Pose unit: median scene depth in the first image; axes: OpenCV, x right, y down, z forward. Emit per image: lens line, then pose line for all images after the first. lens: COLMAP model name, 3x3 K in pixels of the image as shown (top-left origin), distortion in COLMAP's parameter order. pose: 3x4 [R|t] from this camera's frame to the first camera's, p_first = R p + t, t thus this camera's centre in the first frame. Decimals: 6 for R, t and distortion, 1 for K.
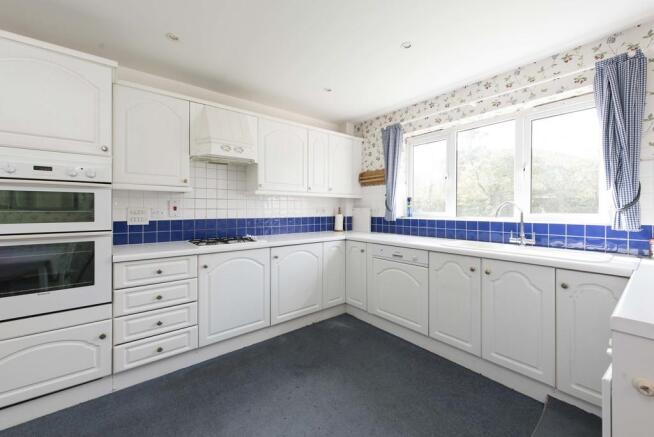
lens RADIAL K [[258.2, 0, 327.6], [0, 258.2, 213.1], [0, 0, 1]] dist [-0.002206, -0.000332]
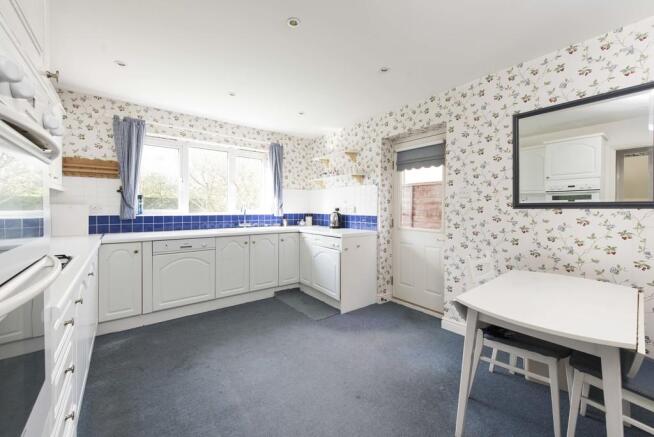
lens RADIAL K [[258.2, 0, 328.1], [0, 258.2, 212.2], [0, 0, 1]] dist [-0.002206, -0.000332]
pose [[0.018287, -0.022865, 0.999571, -0.780885], [0.003496, 0.999734, 0.022805, -0.015034], [-0.999827, 0.003077, 0.018362, 0.290613]]
